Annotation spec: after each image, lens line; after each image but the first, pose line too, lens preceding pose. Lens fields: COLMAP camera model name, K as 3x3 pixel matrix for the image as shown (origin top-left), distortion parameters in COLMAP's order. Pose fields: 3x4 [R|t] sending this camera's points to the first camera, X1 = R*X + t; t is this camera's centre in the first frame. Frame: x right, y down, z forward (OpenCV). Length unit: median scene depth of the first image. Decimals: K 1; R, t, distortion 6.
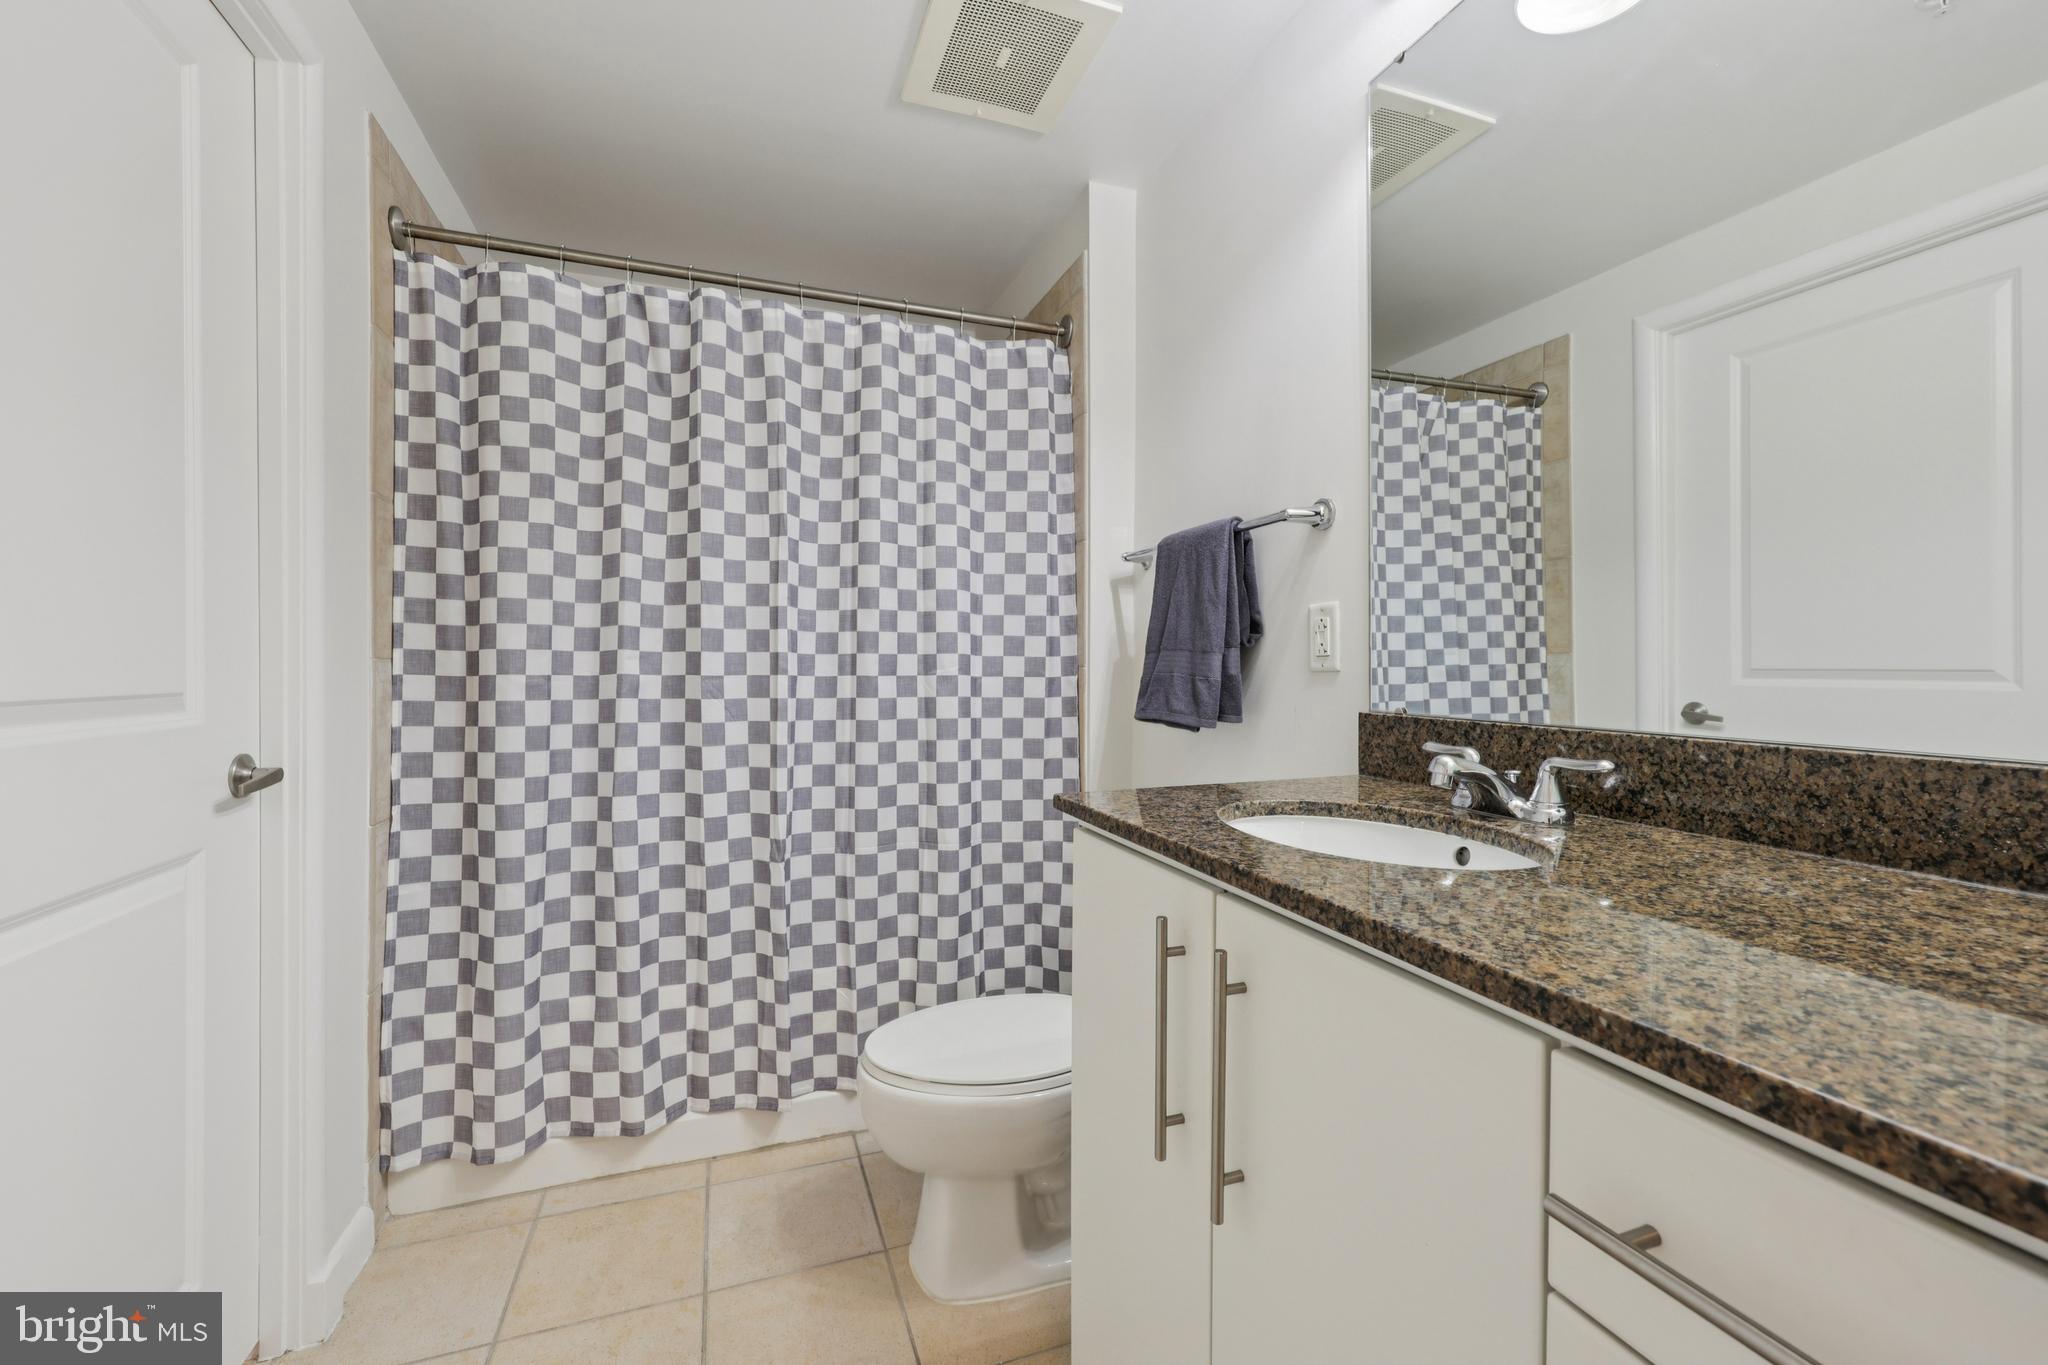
lens RADIAL K [[832.1, 0, 1026.7], [0, 832.1, 661.5], [0, 0, 1]] dist [-0.000550, 0.000195]
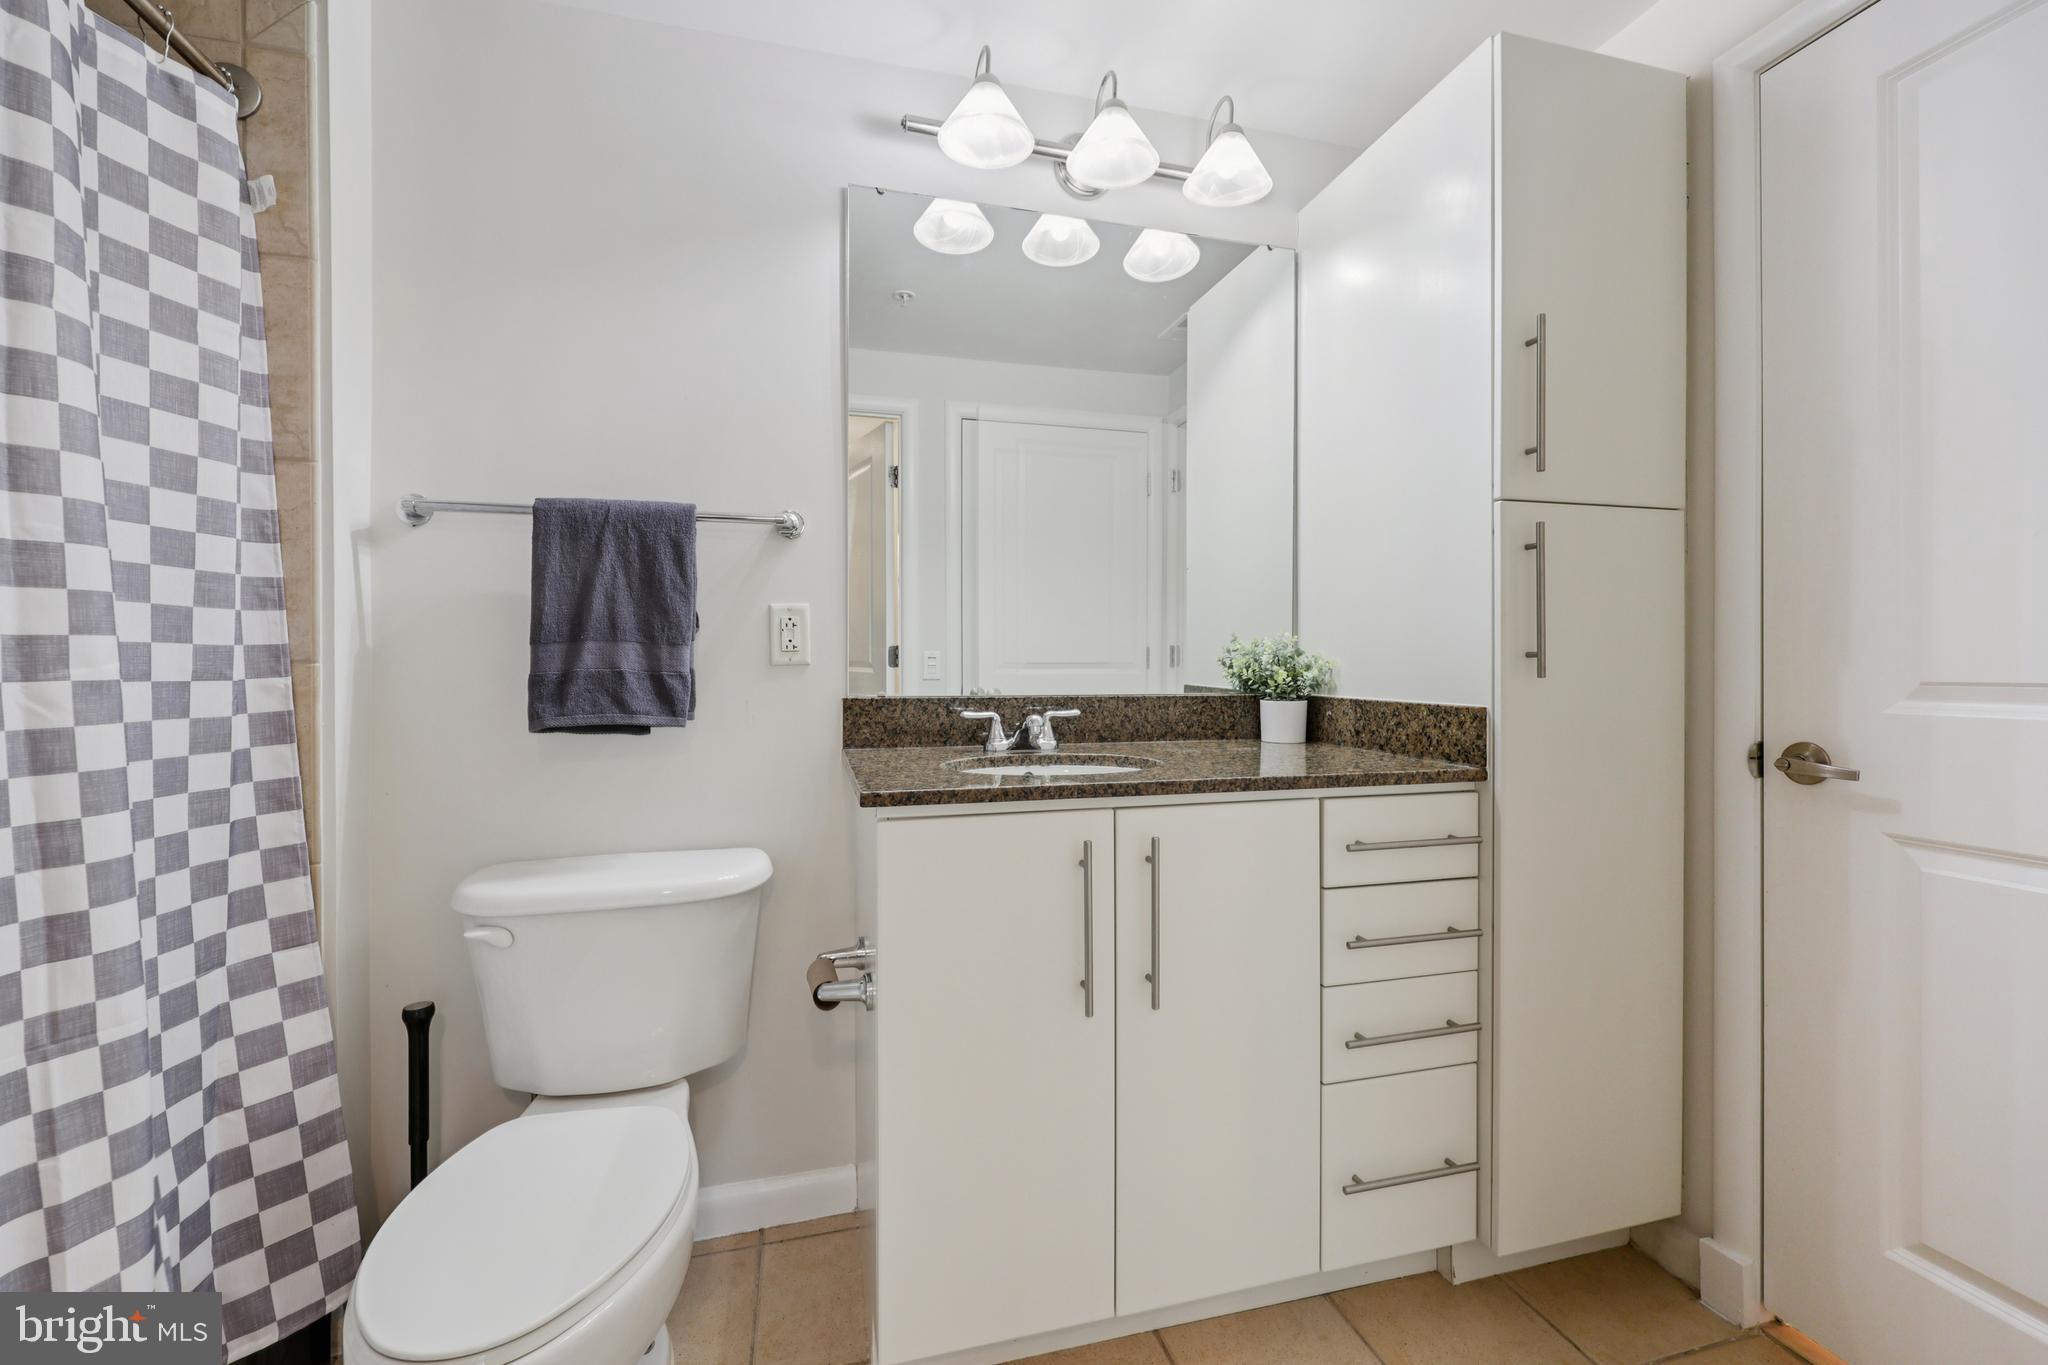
lens RADIAL K [[832.1, 0, 1026.7], [0, 832.1, 661.5], [0, 0, 1]] dist [-0.000550, 0.000195]
pose [[0.092160, -0.003745, 0.995737, -0.667763], [-0.003811, 0.999984, 0.004114, 0.001646], [-0.995737, -0.004174, 0.092144, 0.530046]]
